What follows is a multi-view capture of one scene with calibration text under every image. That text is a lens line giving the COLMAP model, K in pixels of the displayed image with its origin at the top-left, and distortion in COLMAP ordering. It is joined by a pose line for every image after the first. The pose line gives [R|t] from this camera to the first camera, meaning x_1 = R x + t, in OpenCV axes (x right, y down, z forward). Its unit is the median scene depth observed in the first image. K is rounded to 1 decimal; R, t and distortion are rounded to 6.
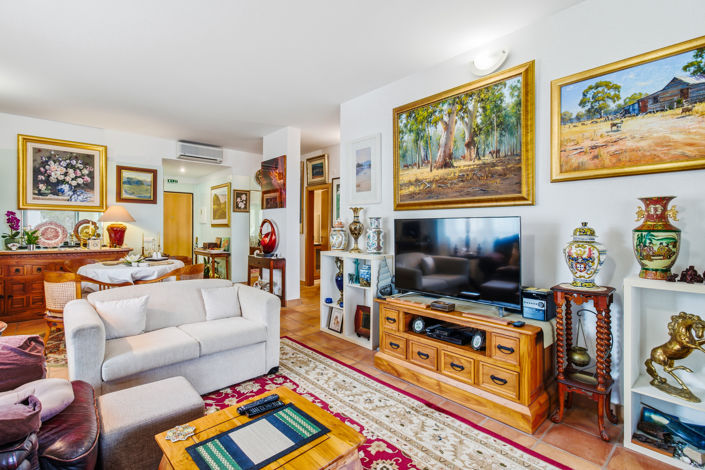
lens RADIAL K [[333.9, 0, 344.2], [0, 333.9, 226.7], [0, 0, 1]] dist [-0.001472, 0.005263]
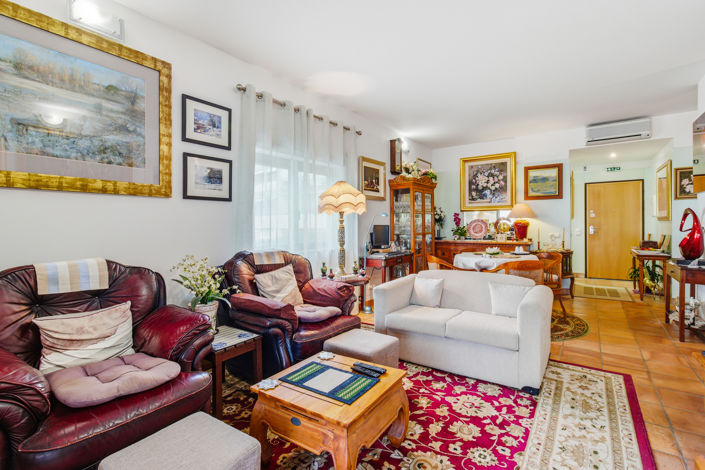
lens RADIAL K [[333.9, 0, 351.8], [0, 333.9, 225.3], [0, 0, 1]] dist [-0.001472, 0.005263]
pose [[0.233838, -0.005418, -0.972260, 0.419508], [0.015336, 0.999881, -0.001884, 0.004060], [0.972155, -0.014470, 0.233894, 0.299533]]
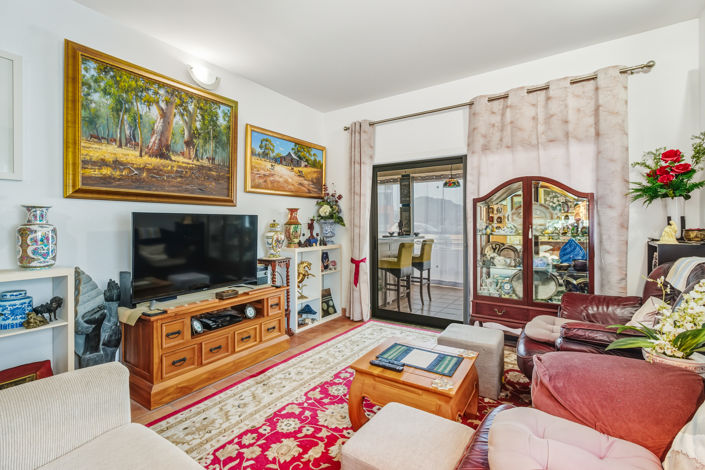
lens RADIAL K [[333.9, 0, 351.2], [0, 333.9, 222.1], [0, 0, 1]] dist [-0.001472, 0.005263]
pose [[-0.254683, 0.002671, 0.967021, -0.643582], [0.000196, 0.999996, -0.002710, 0.001699], [-0.967025, -0.000501, -0.254683, 0.654088]]
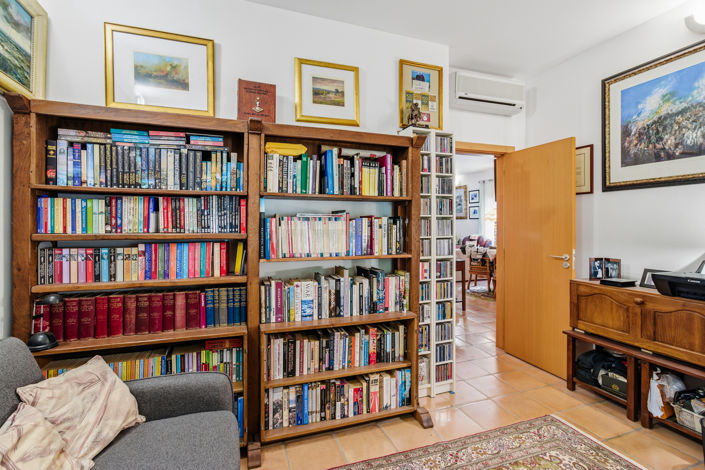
lens RADIAL K [[333.9, 0, 351.1], [0, 333.9, 227.5], [0, 0, 1]] dist [-0.001472, 0.005263]
pose [[-0.931317, -0.001280, 0.364208, -0.552478], [0.001158, 0.999978, 0.006477, -0.014080], [-0.364209, 0.006454, -0.931295, 3.237684]]
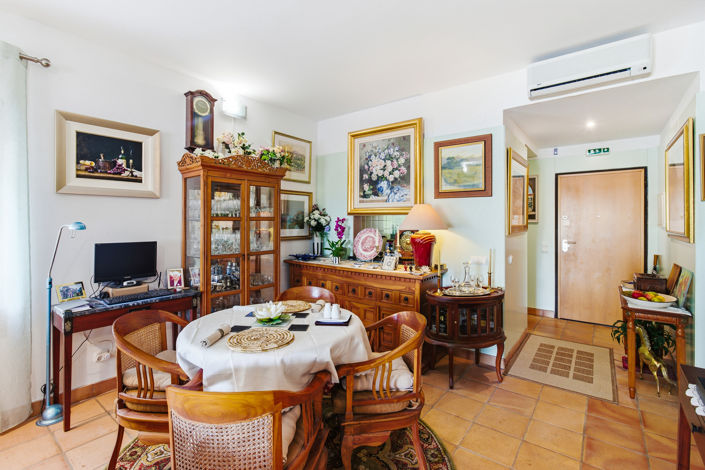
lens RADIAL K [[333.9, 0, 343.8], [0, 333.9, 217.2], [0, 0, 1]] dist [-0.001472, 0.005263]
pose [[0.190392, -0.013290, -0.981618, -0.120800], [0.002991, 0.999912, -0.012957, -0.047600], [0.981704, -0.000469, 0.190415, 1.138439]]
